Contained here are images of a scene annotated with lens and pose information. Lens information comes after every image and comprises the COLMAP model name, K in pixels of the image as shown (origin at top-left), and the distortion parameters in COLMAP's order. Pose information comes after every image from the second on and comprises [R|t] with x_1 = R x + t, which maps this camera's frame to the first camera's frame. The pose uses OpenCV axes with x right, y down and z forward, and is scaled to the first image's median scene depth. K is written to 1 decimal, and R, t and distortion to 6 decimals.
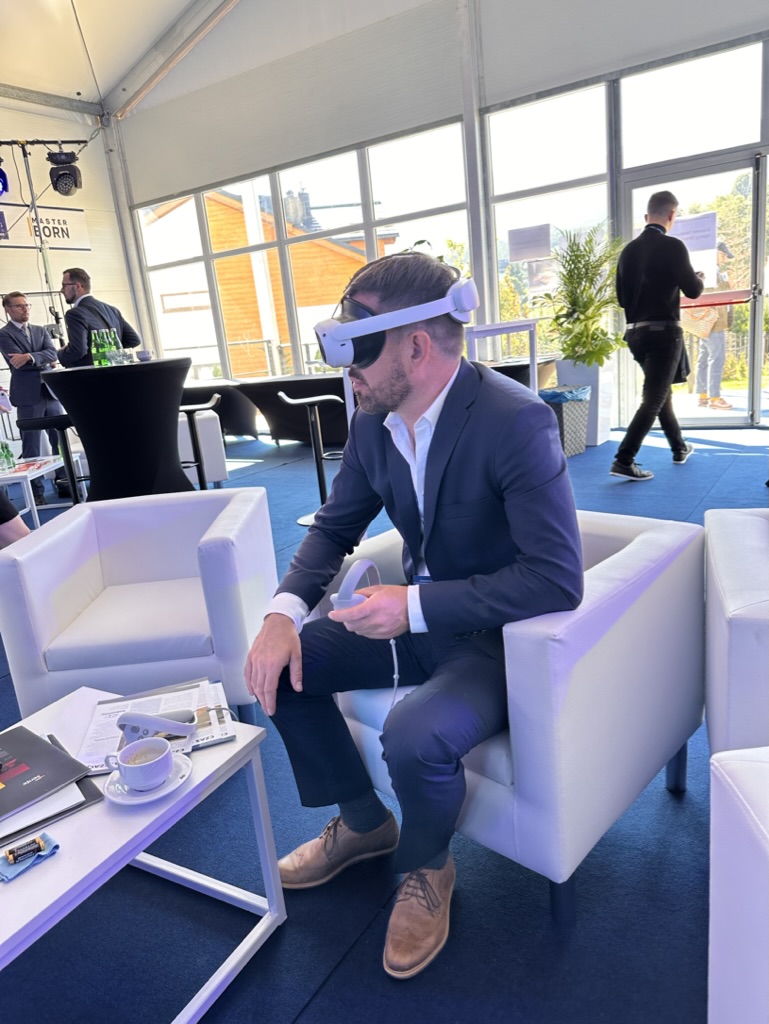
lens RADIAL K [[705.9, 0, 384.5], [0, 705.9, 512.0], [0, 0, 1]] dist [0.045045, -0.060435]
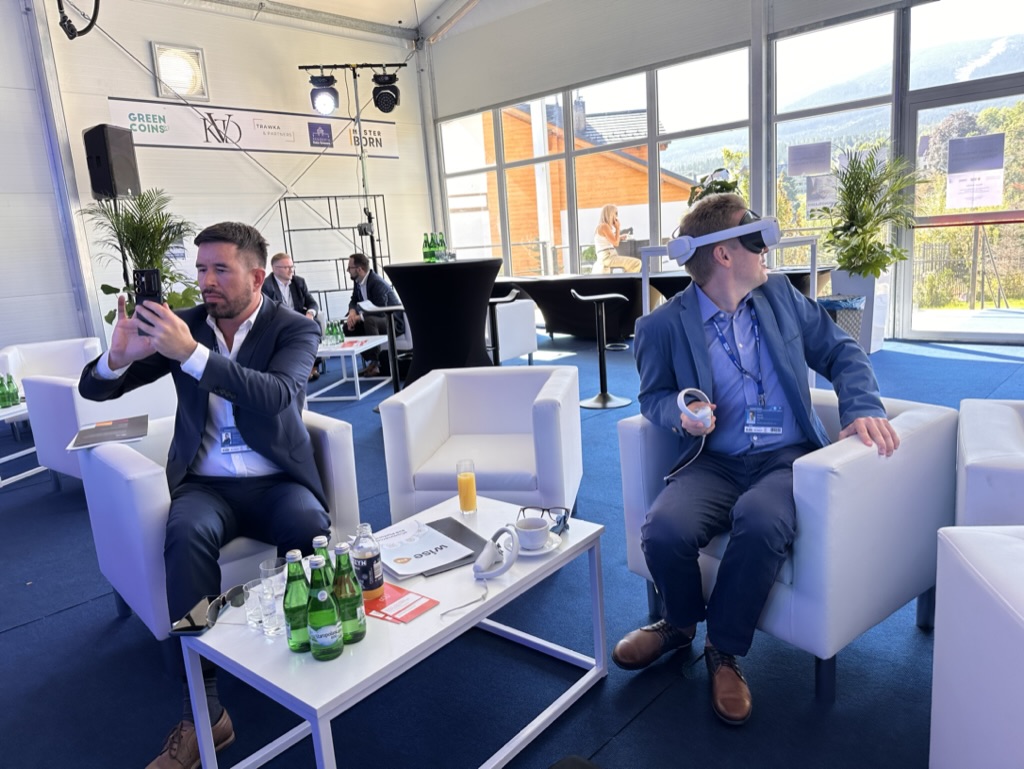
lens RADIAL K [[699.4, 0, 519.8], [0, 699.4, 376.3], [0, 0, 1]] dist [0.074768, -0.096065]
pose [[0.984366, 0.065046, -0.163687, -0.021188], [-0.072838, 0.996457, -0.042053, 0.013472], [0.160372, 0.053318, 0.985616, -0.068662]]
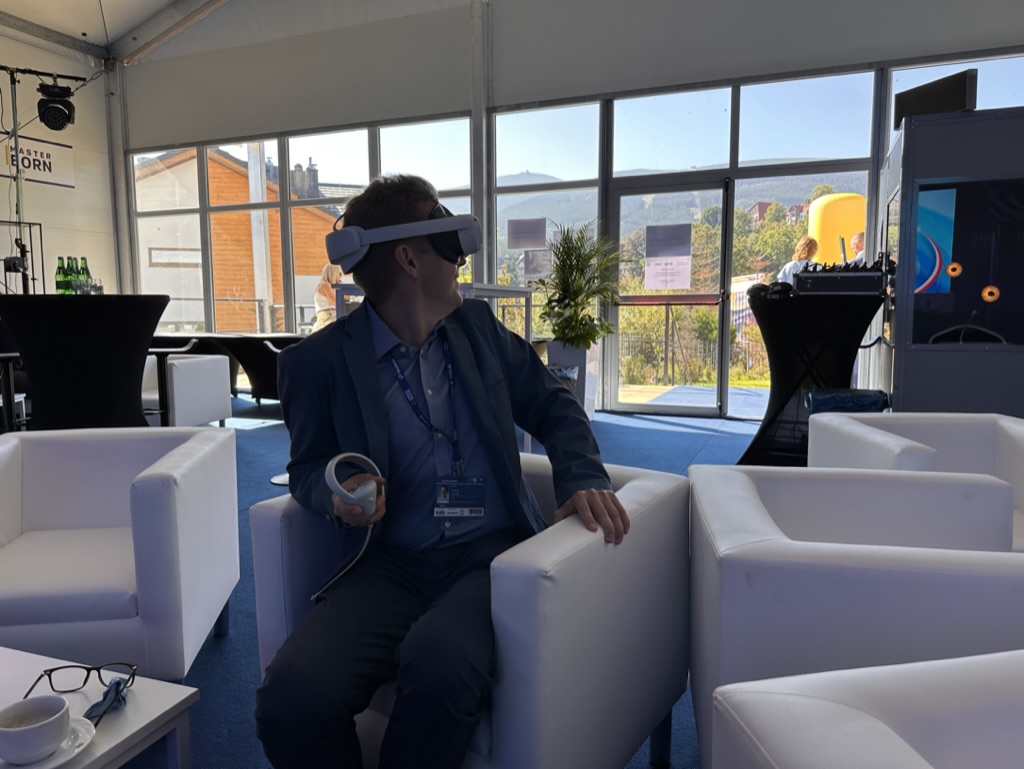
lens RADIAL K [[703.9, 0, 507.7], [0, 703.9, 382.1], [0, 0, 1]] dist [0.038132, -0.040794]
pose [[0.979920, 0.079889, 0.182687, 0.000855], [-0.050621, 0.985883, -0.159597, 0.011203], [-0.192858, 0.147145, 0.970131, 0.012541]]
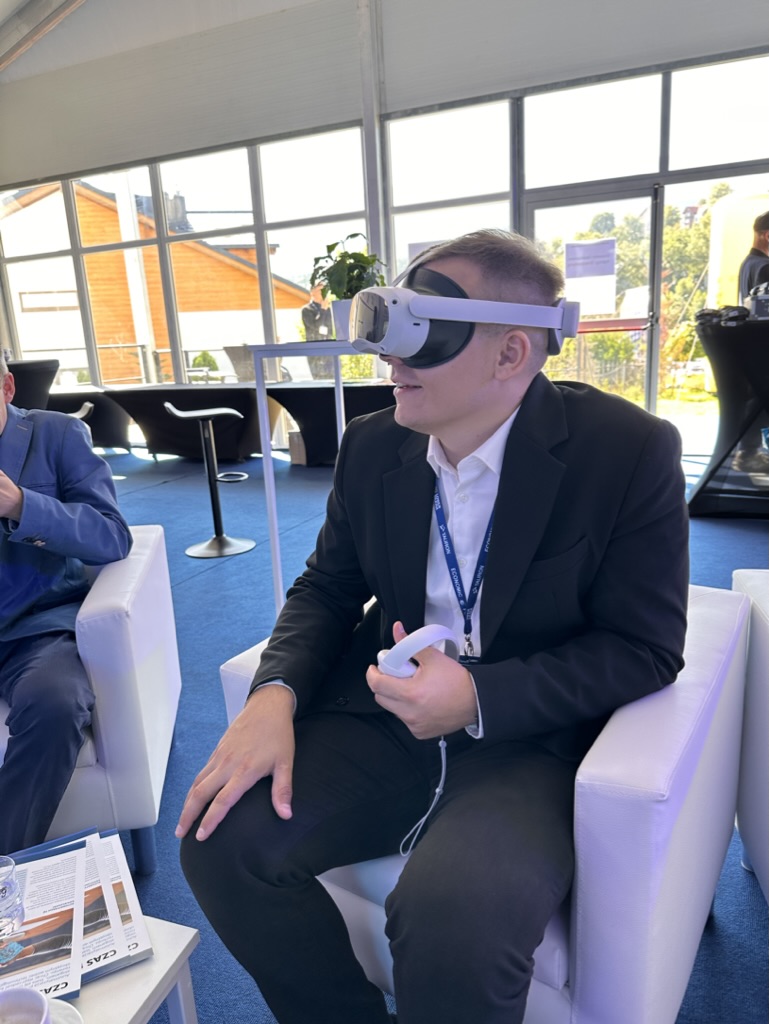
lens RADIAL K [[710.9, 0, 379.8], [0, 710.9, 517.2], [0, 0, 1]] dist [-0.003252, -0.002236]
pose [[0.985902, 0.006821, 0.167187, -0.019186], [-0.004720, 0.999905, -0.012959, -0.010745], [-0.167260, 0.011988, 0.985840, 0.054643]]
